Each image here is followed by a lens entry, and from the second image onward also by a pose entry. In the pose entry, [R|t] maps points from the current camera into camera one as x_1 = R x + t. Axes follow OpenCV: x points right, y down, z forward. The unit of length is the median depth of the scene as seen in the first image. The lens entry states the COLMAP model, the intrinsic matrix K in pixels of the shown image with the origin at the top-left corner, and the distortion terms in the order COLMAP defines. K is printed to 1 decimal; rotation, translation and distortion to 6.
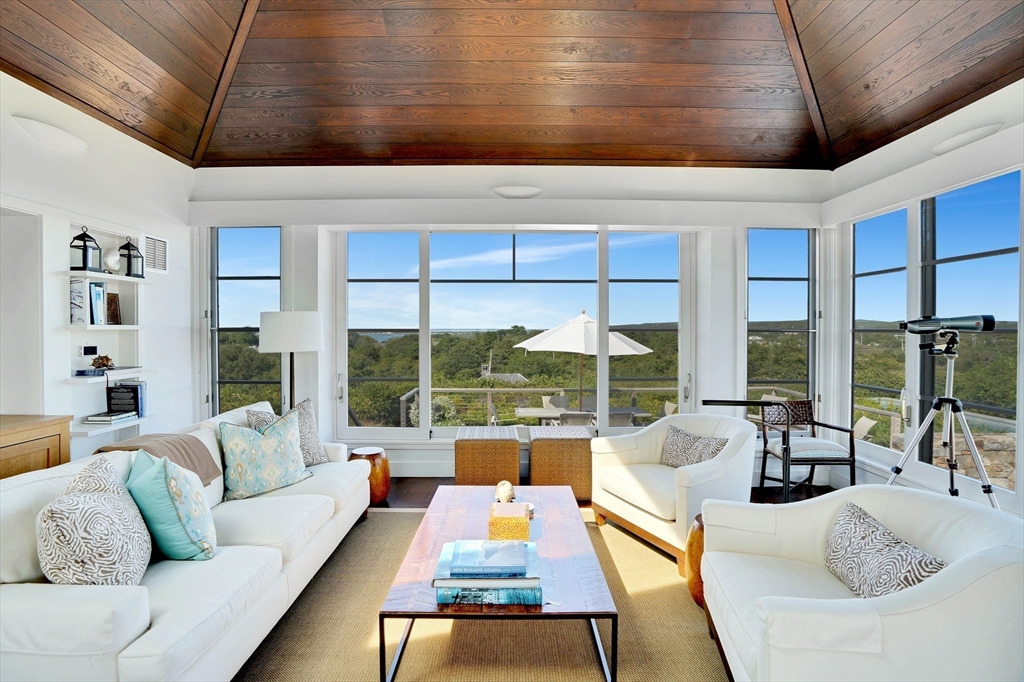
lens RADIAL K [[483.1, 0, 512.1], [0, 483.1, 336.5], [0, 0, 1]] dist [-0.057765, 0.018246]
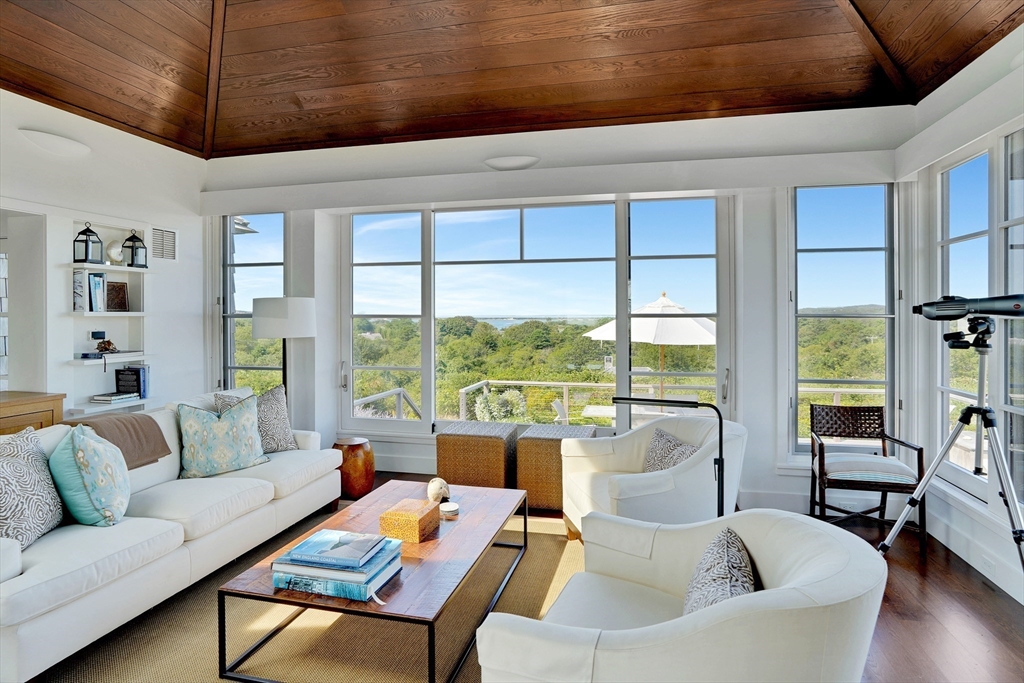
lens RADIAL K [[558.2, 0, 515.6], [0, 558.2, 316.9], [0, 0, 1]] dist [-0.046496, 0.023724]
pose [[0.971395, -0.001401, -0.237467, 0.349321], [-0.001248, 0.999939, -0.011002, -0.000180], [0.237468, 0.010984, 0.971333, -0.010983]]
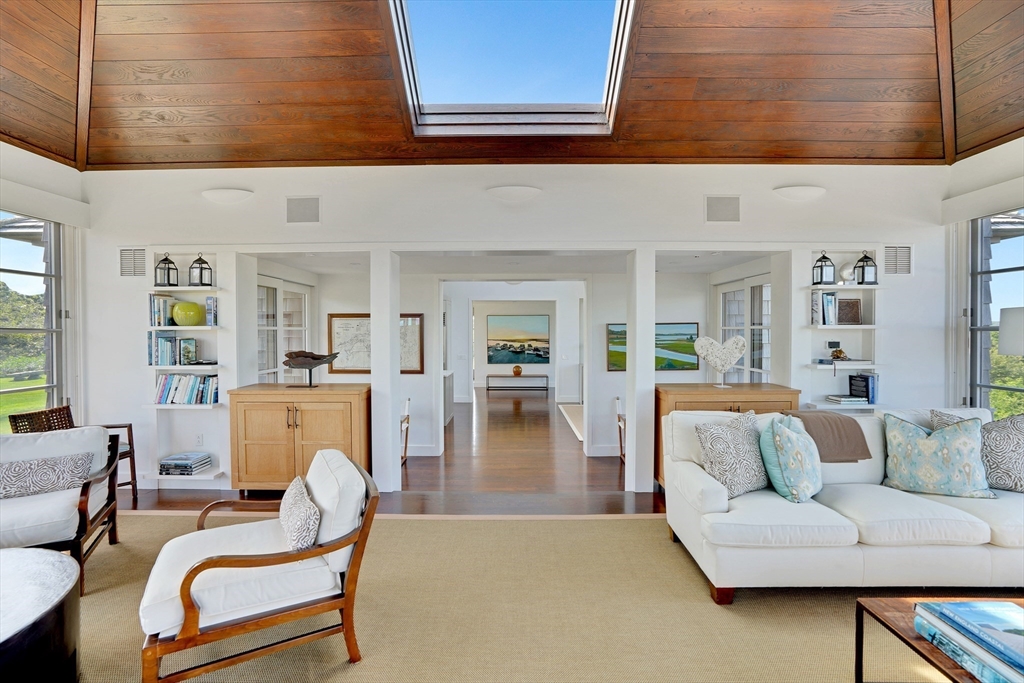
lens RADIAL K [[477.9, 0, 511.7], [0, 477.9, 336.8], [0, 0, 1]] dist [-0.048205, 0.018951]
pose [[-0.017781, 0.016162, -0.999711, 0.411018], [-0.013290, 0.999777, 0.016399, -0.001686], [0.999754, 0.013578, -0.017562, 0.133693]]
